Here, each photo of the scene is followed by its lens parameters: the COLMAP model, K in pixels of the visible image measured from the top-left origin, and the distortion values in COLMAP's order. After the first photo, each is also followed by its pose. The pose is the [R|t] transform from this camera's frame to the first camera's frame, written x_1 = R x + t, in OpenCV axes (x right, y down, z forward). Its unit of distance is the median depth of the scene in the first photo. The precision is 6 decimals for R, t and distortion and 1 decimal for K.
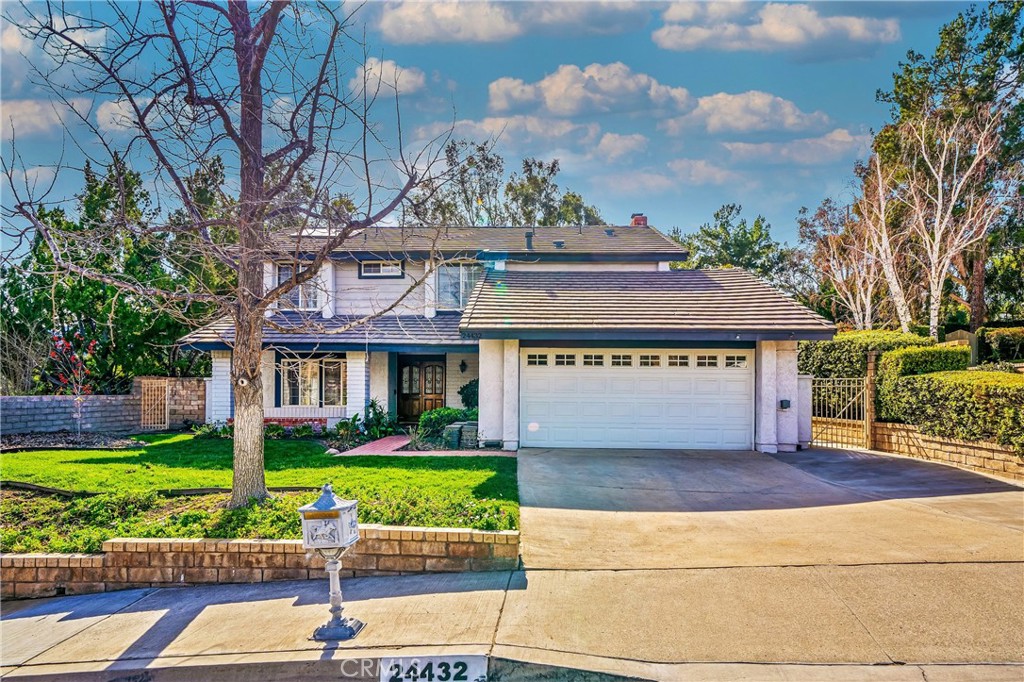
lens RADIAL K [[579.6, 0, 510.6], [0, 579.6, 382.4], [0, 0, 1]] dist [0.002566, 0.000458]
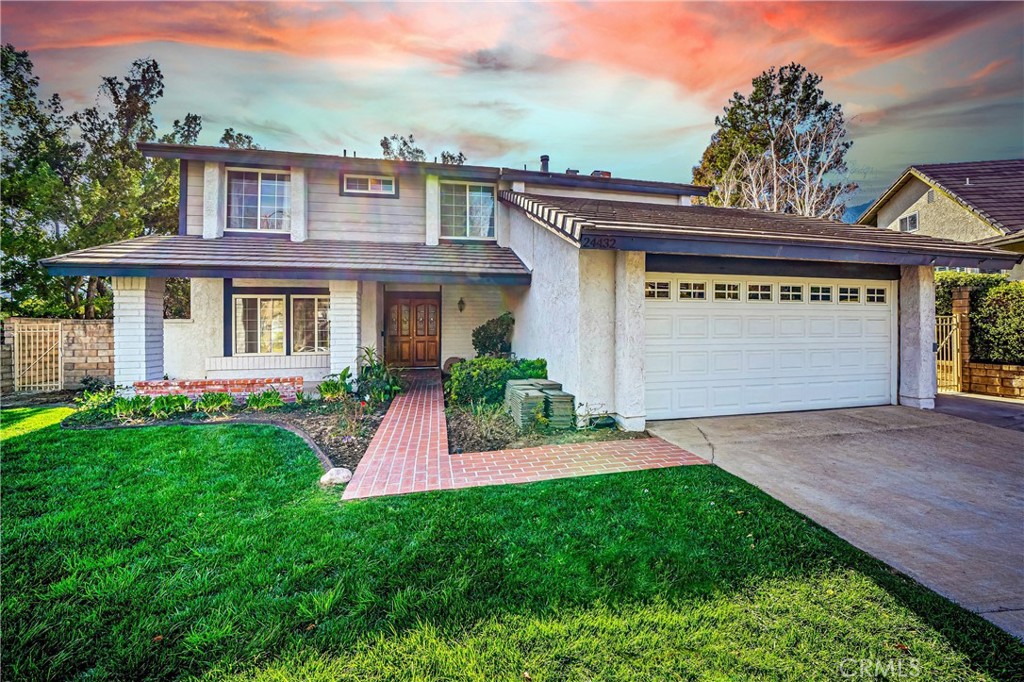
lens RADIAL K [[377.9, 0, 521.1], [0, 377.9, 325.8], [0, 0, 1]] dist [-0.024790, 0.000254]
pose [[0.967519, -0.010698, 0.252573, -0.165914], [0.006901, 0.999850, 0.015913, -0.004255], [-0.252706, -0.013654, 0.967447, 0.470715]]
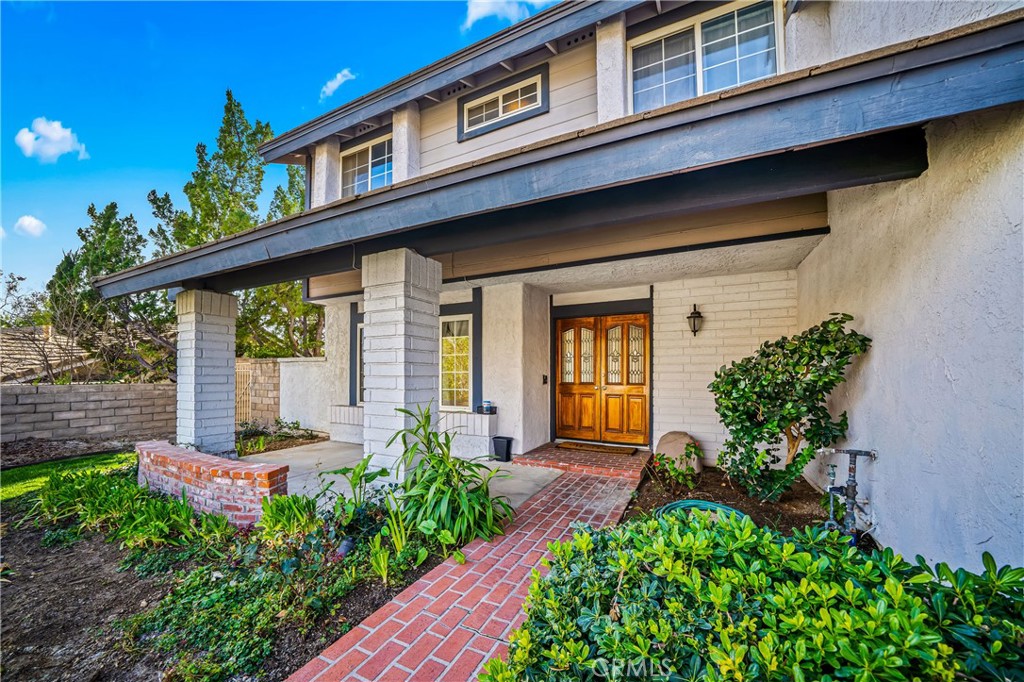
lens RADIAL K [[371.8, 0, 515.6], [0, 371.8, 363.3], [0, 0, 1]] dist [-0.000509, 0.000020]
pose [[0.908909, -0.014213, -0.416752, -0.104216], [0.009158, 0.999858, -0.014128, 0.007574], [0.416894, 0.009025, 0.908910, 0.818562]]
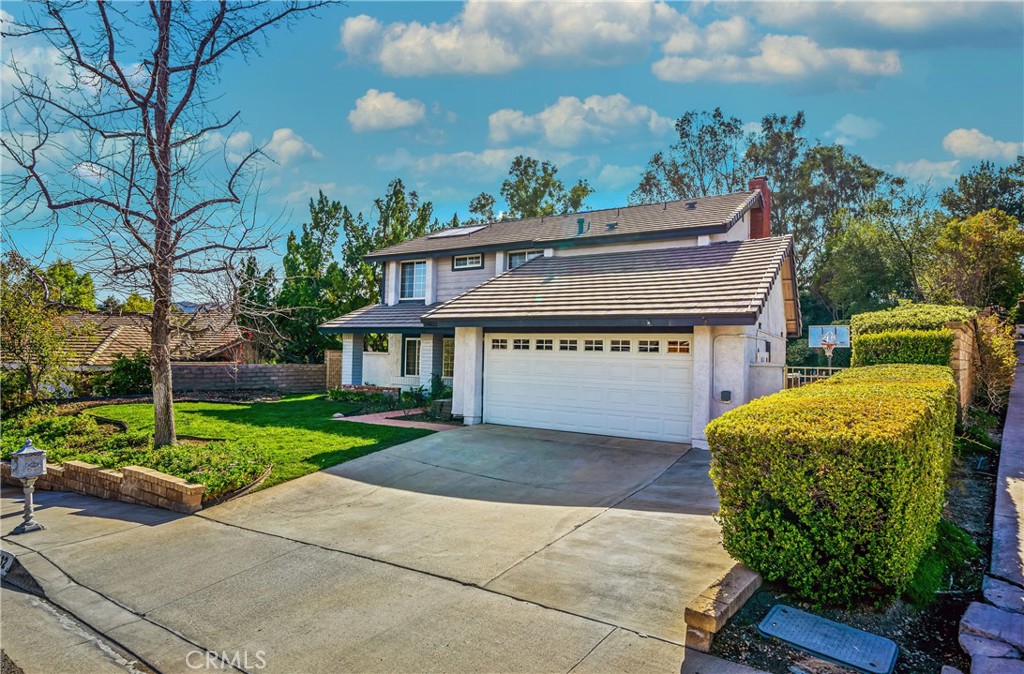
lens RADIAL K [[555.2, 0, 512.0], [0, 555.2, 337.0], [0, 0, 1]] dist [0.000470, -0.000014]
pose [[0.874356, -0.001819, -0.485282, 0.443469], [-0.008206, 0.999795, -0.018532, -0.025259], [0.485216, 0.020185, 0.874161, 0.066720]]
